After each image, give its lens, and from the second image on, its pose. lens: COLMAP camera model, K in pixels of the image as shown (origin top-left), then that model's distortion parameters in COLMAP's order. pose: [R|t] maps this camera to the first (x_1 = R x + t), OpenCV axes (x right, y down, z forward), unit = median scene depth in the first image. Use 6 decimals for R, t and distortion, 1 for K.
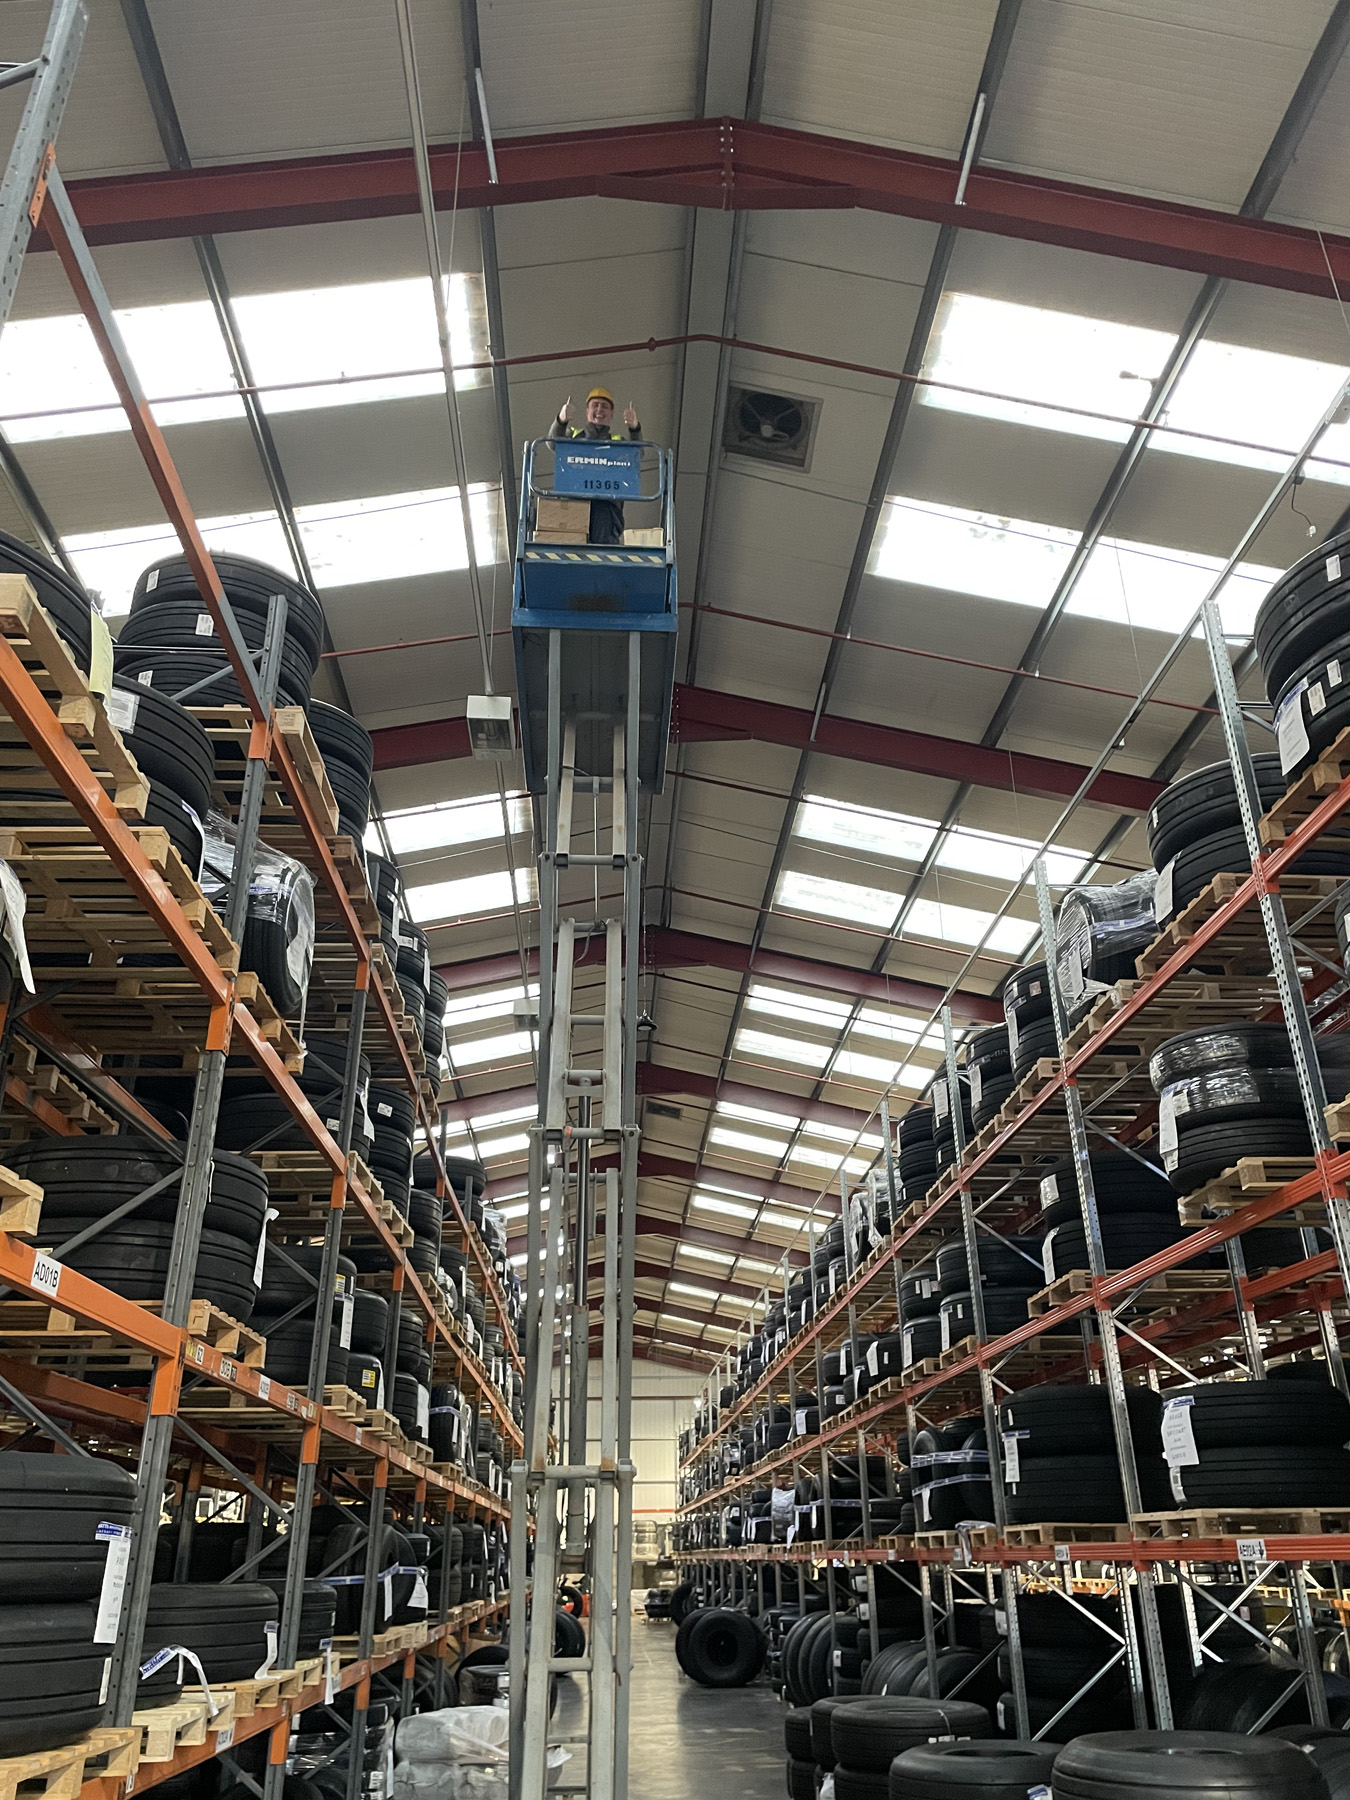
lens RADIAL K [[1361.0, 0, 678.4], [0, 1361.0, 907.0], [0, 0, 1]] dist [0.023181, -0.015123]
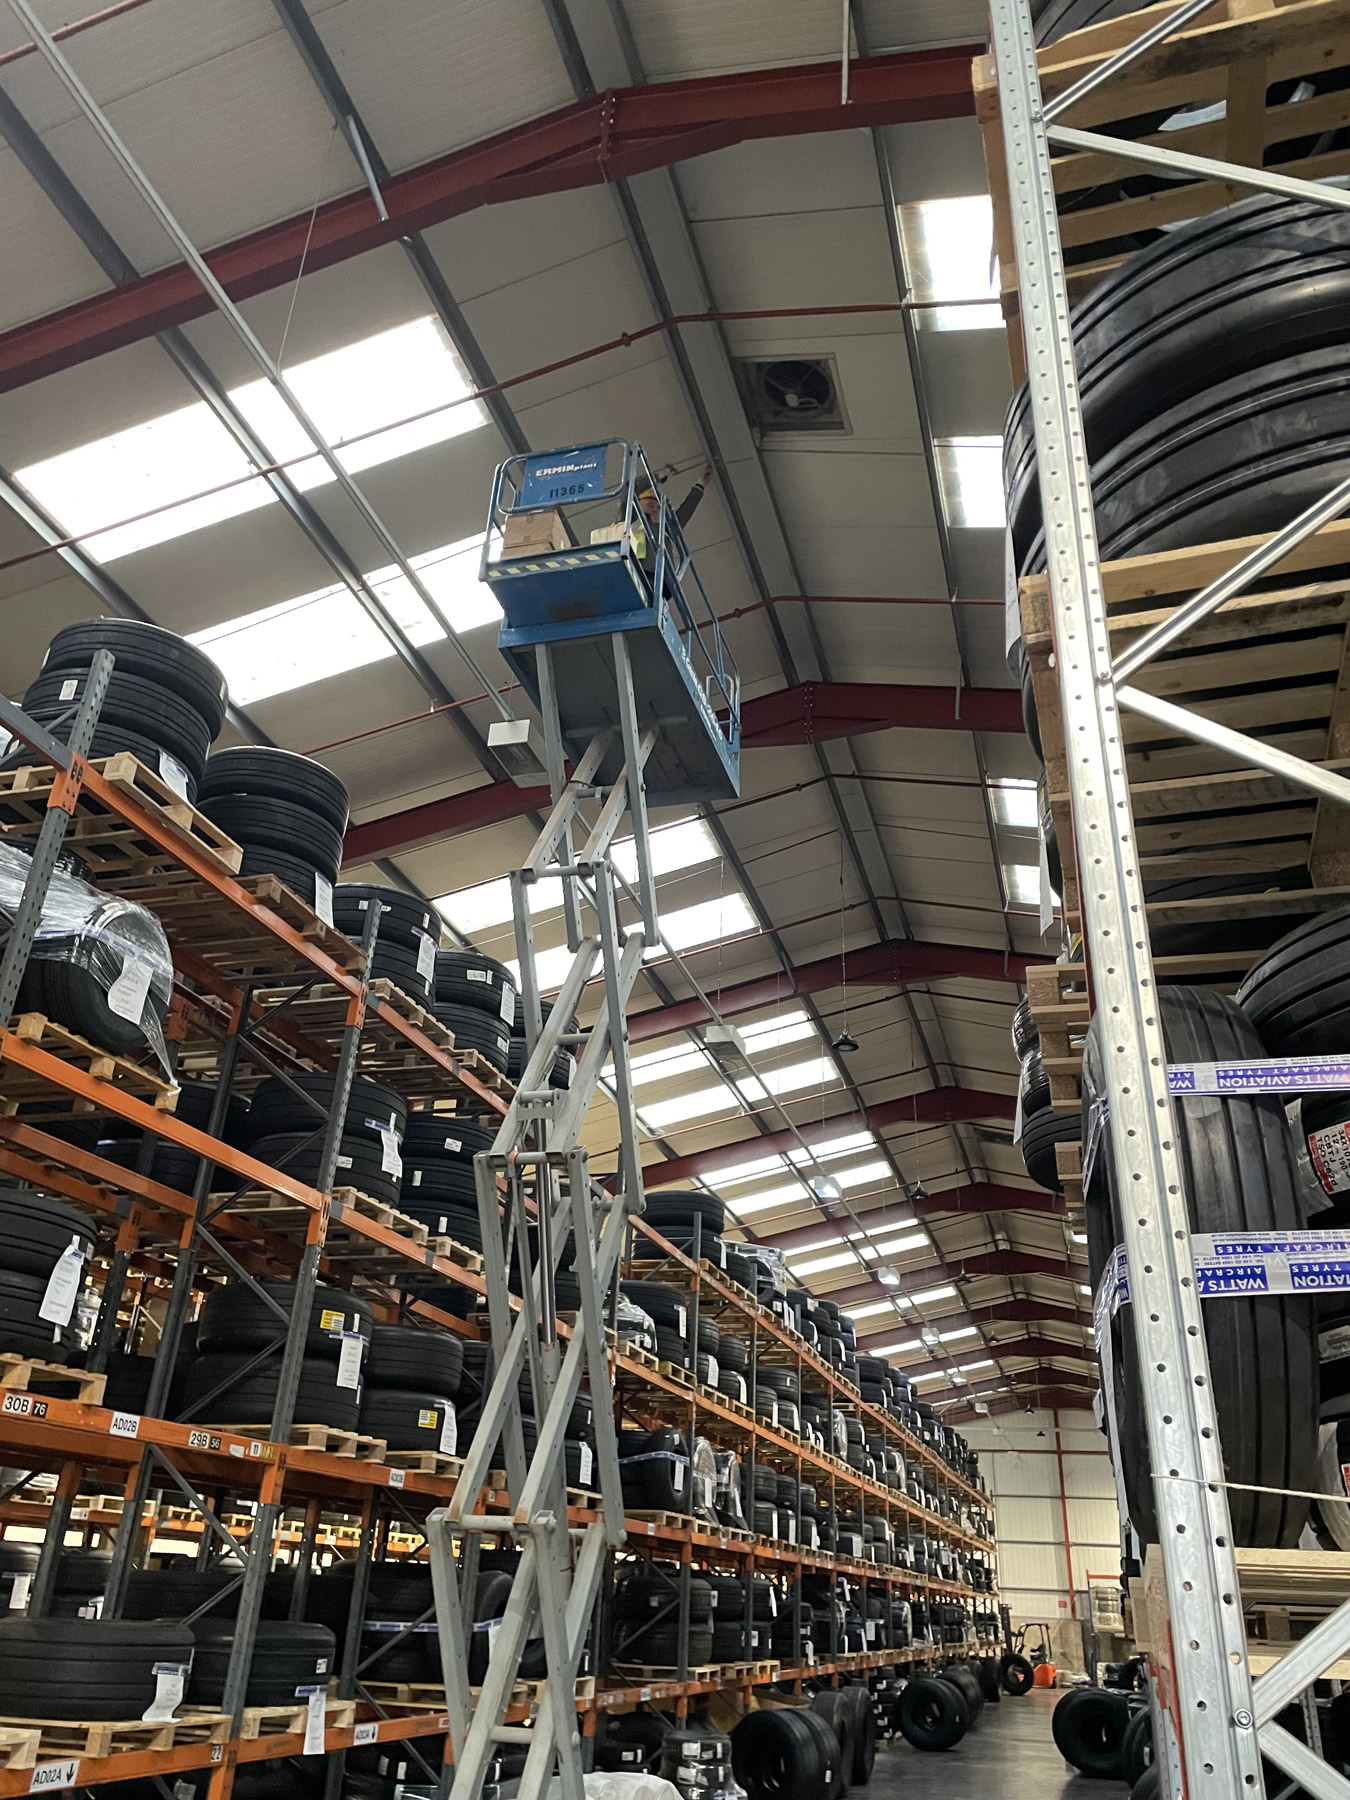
lens RADIAL K [[1361.0, 0, 692.9], [0, 1361.0, 890.2], [0, 0, 1]] dist [0.023181, -0.015123]
pose [[0.940131, -0.113122, -0.321493, 0.285242], [0.099308, 0.993300, -0.059105, 0.037801], [0.326025, 0.023640, 0.945066, 0.105297]]
